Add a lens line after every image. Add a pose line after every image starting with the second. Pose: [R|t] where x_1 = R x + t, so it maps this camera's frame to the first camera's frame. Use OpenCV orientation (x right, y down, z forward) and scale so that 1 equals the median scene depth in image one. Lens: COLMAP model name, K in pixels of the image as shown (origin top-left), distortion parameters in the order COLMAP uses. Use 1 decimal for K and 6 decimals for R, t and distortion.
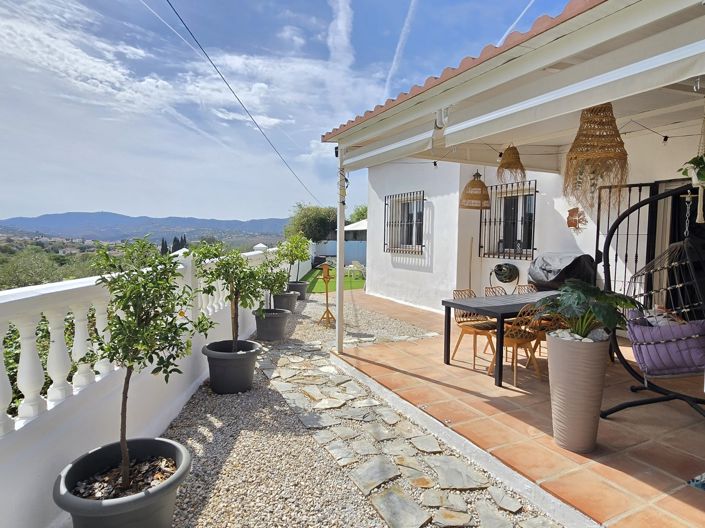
lens RADIAL K [[421.2, 0, 353.2], [0, 421.2, 263.2], [0, 0, 1]] dist [-0.016797, -0.007393]
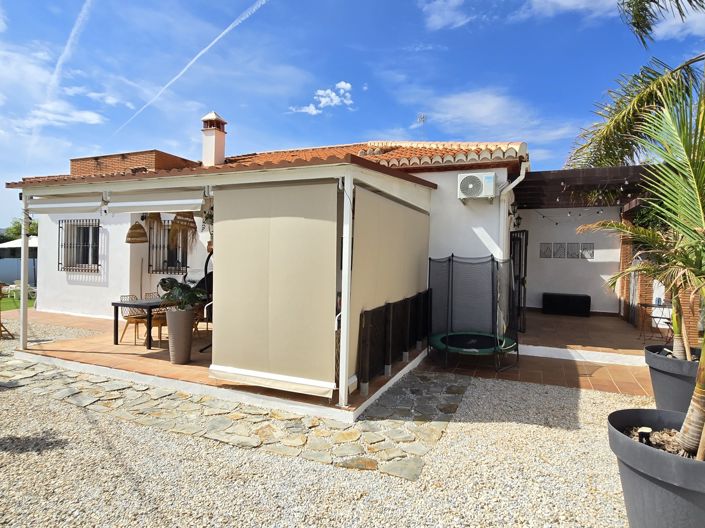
lens RADIAL K [[421.2, 0, 373.4], [0, 421.2, 262.7], [0, 0, 1]] dist [-0.016797, -0.007393]
pose [[0.740723, -0.004000, 0.671799, -0.063392], [0.030029, 0.999180, -0.027161, 0.009400], [-0.671139, 0.040292, 0.740236, -0.477813]]
